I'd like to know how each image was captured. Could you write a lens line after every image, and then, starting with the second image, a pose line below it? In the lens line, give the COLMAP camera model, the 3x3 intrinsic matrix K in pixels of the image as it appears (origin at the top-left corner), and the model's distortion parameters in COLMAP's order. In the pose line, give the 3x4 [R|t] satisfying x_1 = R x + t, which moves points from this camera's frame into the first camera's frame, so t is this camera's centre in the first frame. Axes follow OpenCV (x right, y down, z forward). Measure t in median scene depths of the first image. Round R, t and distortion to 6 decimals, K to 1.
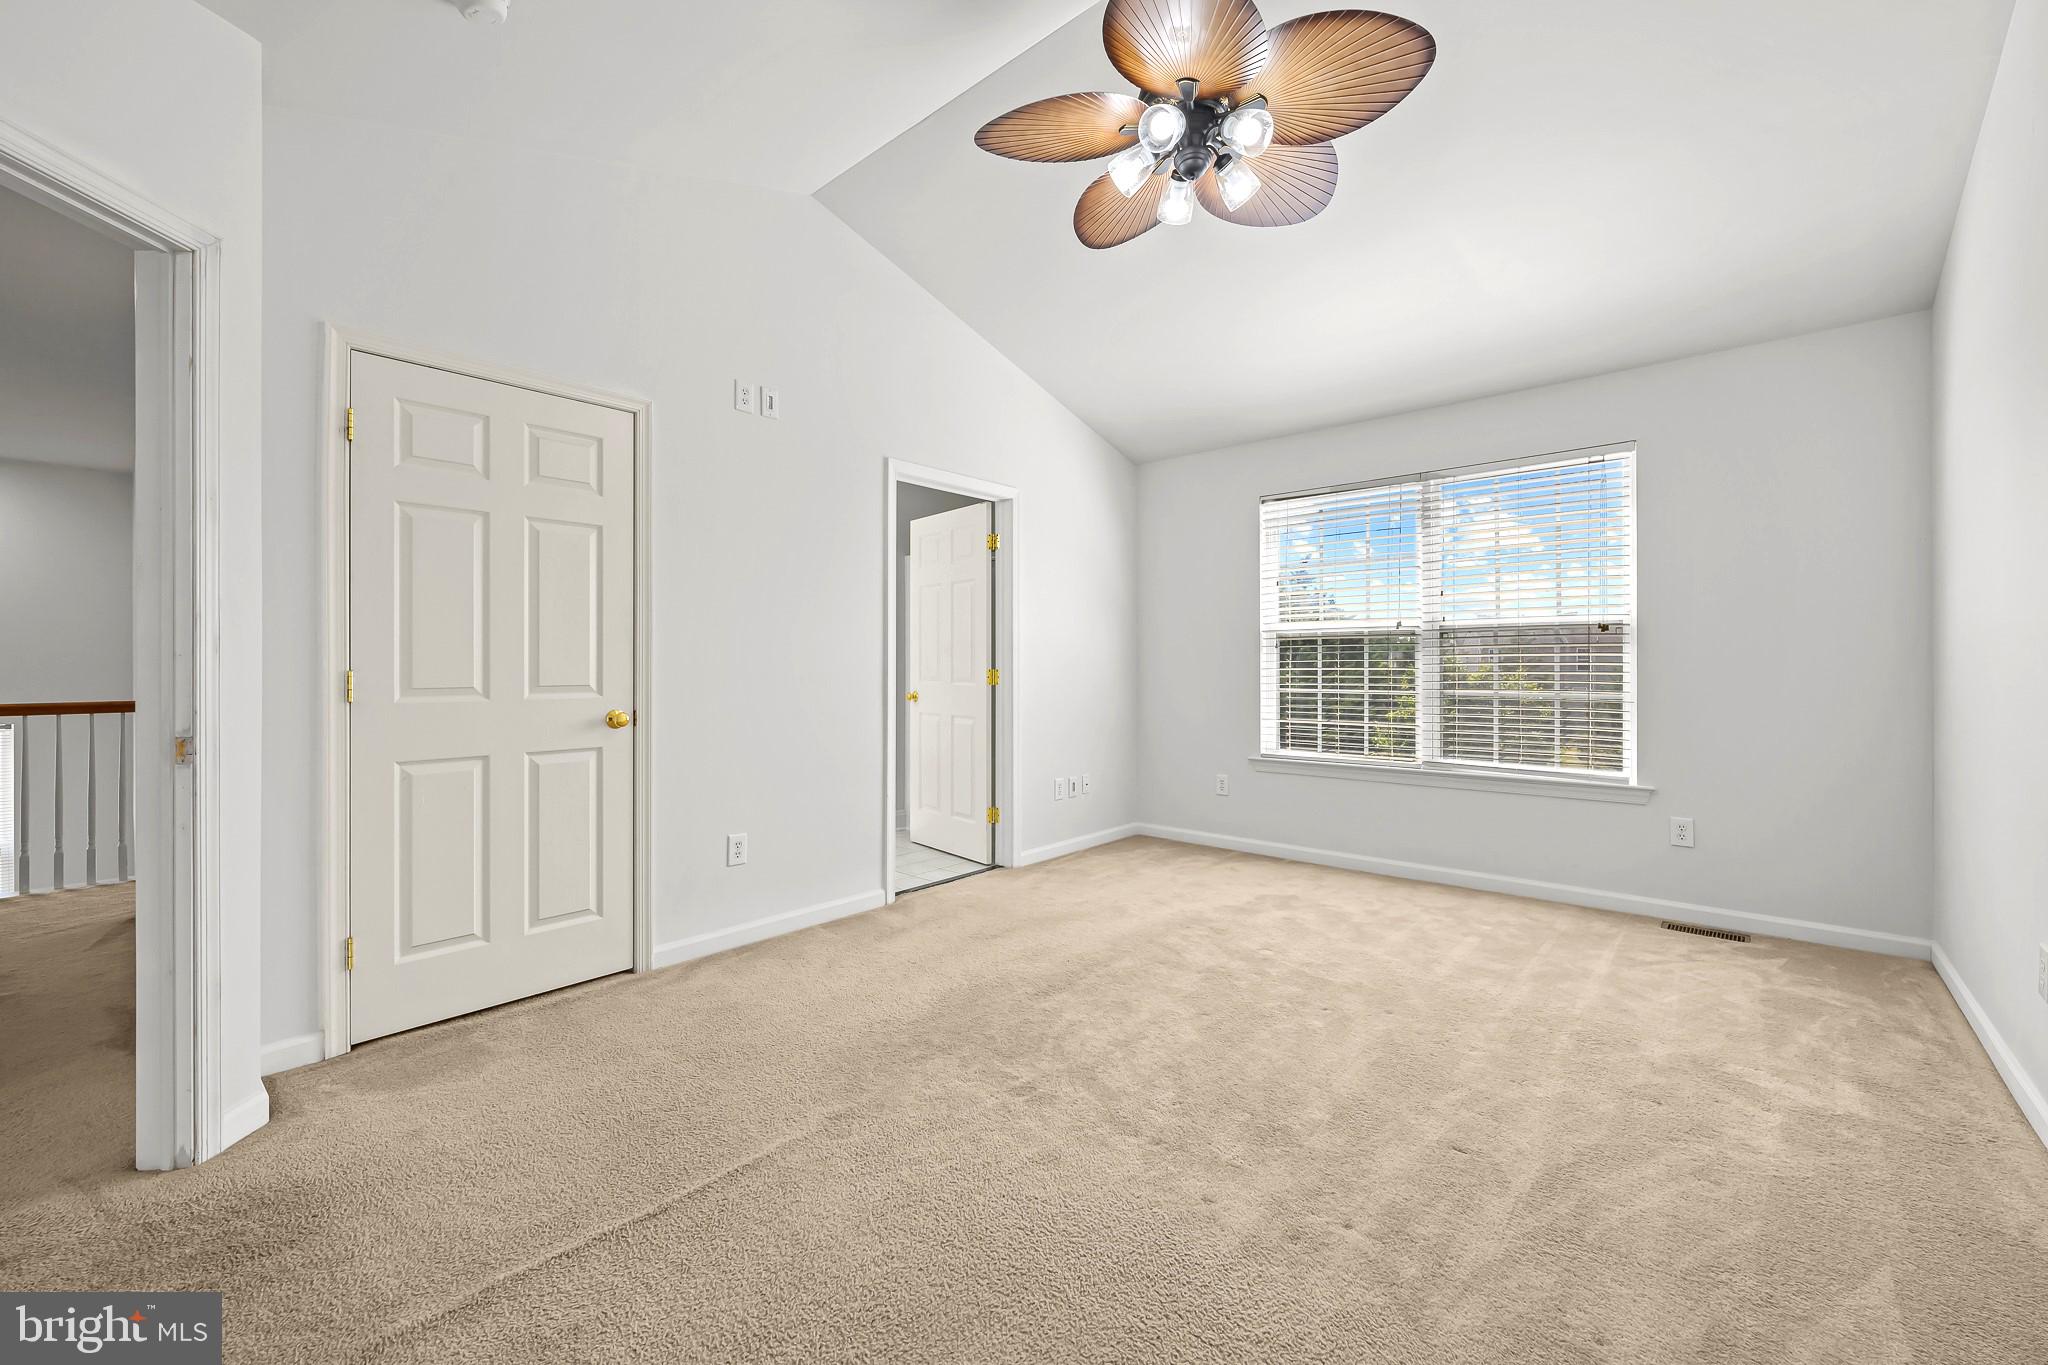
lens RADIAL K [[820.5, 0, 1027.5], [0, 820.5, 664.5], [0, 0, 1]] dist [-0.000359, -0.000072]
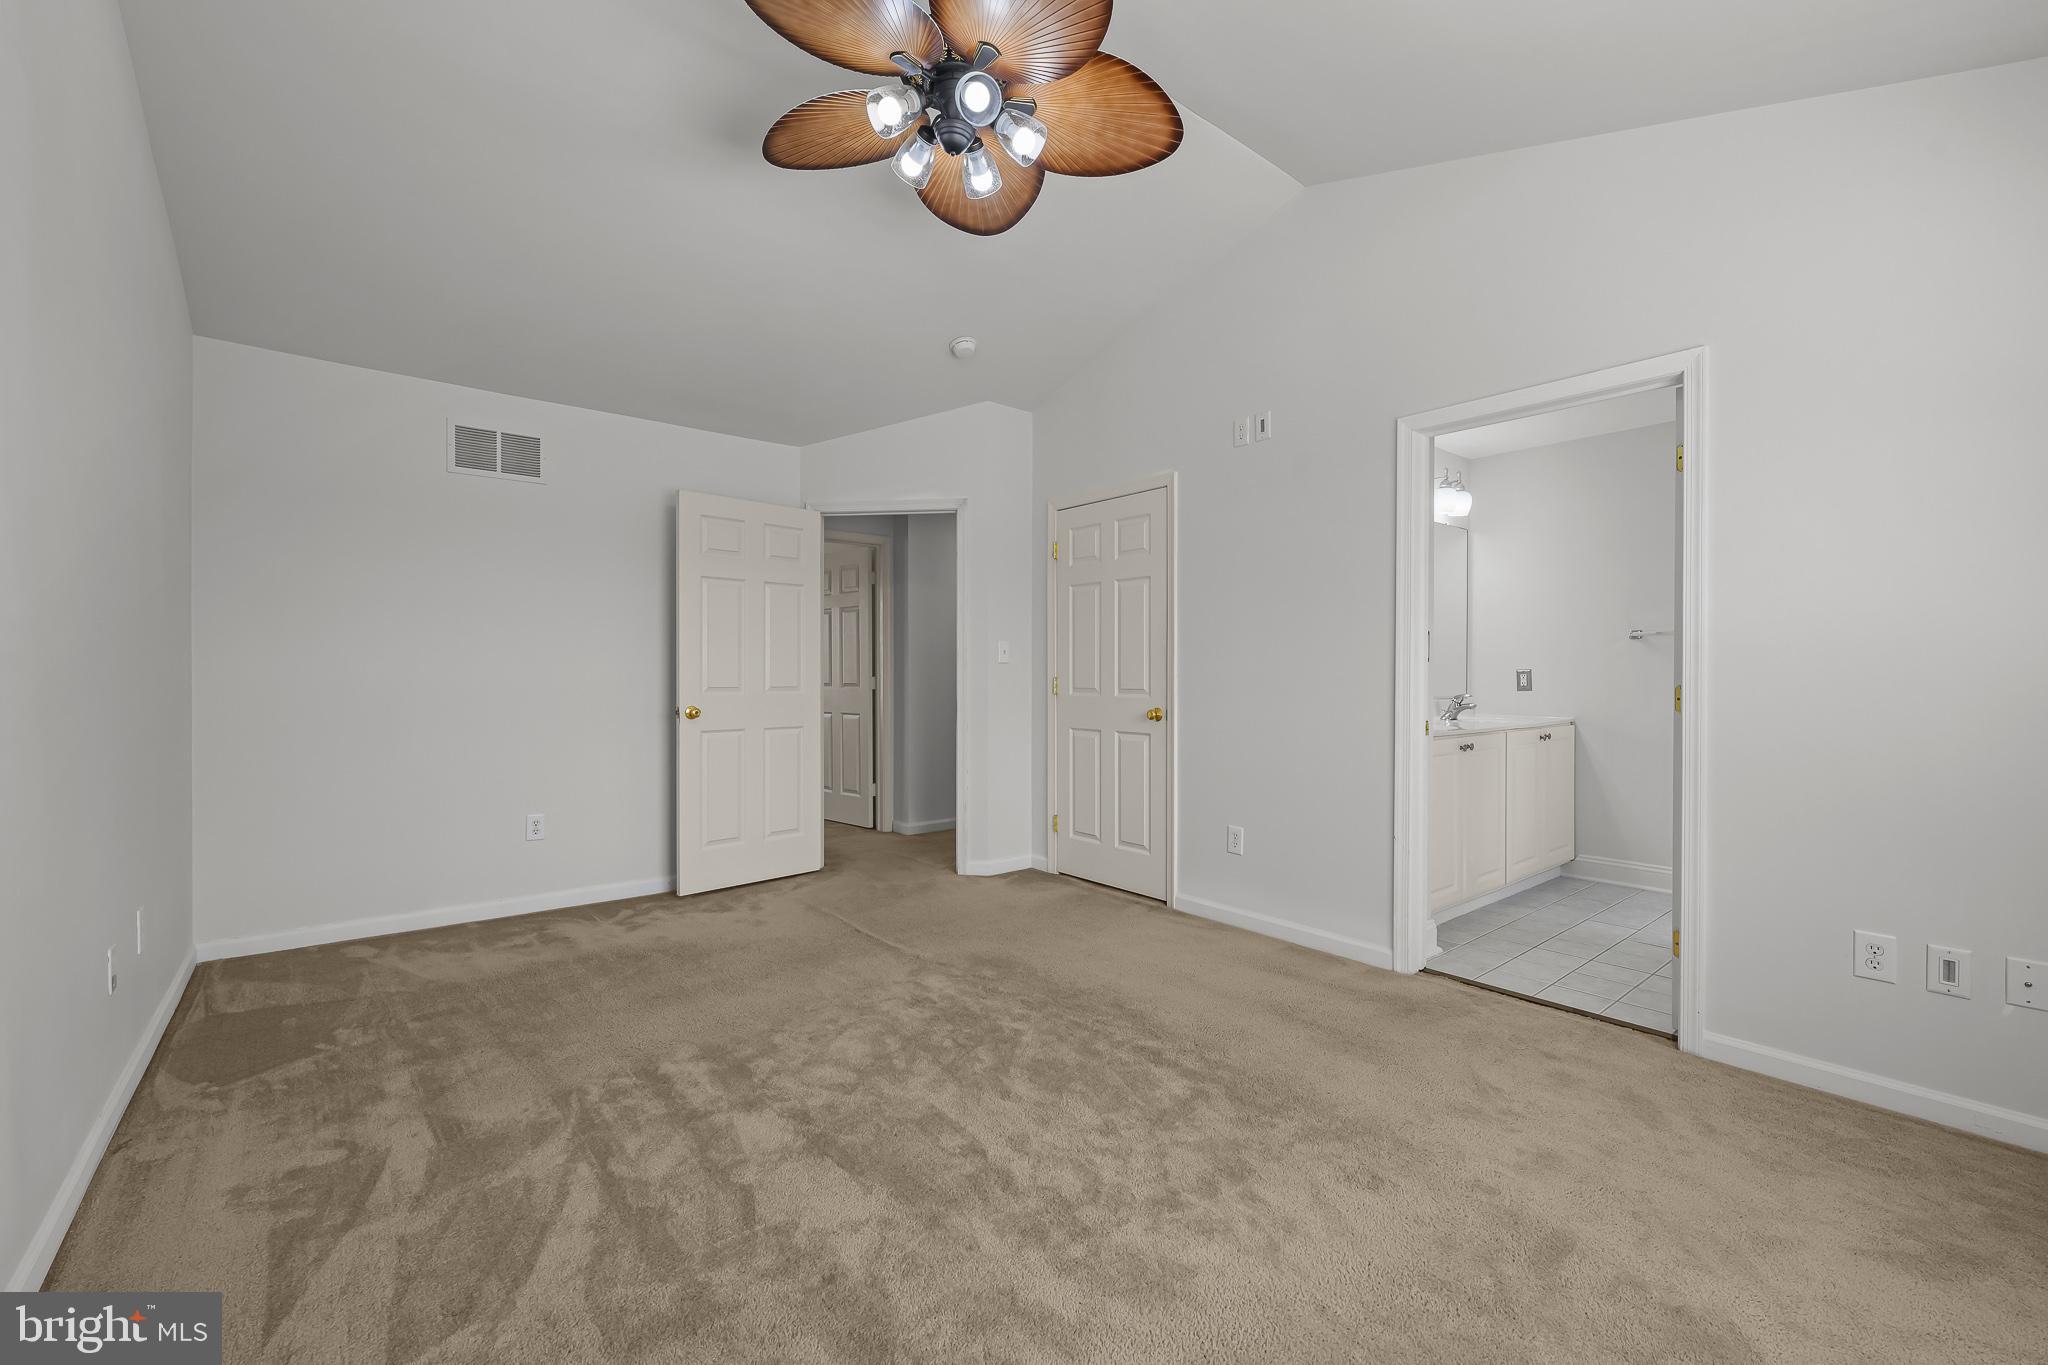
lens RADIAL K [[847.2, 0, 1032.5], [0, 847.2, 693.7], [0, 0, 1]] dist [-0.000313, -0.000088]
pose [[-0.155380, 0.027771, -0.987464, 0.826001], [0.002299, 0.999612, 0.027750, -0.008284], [0.987852, 0.002041, -0.155383, 0.899156]]
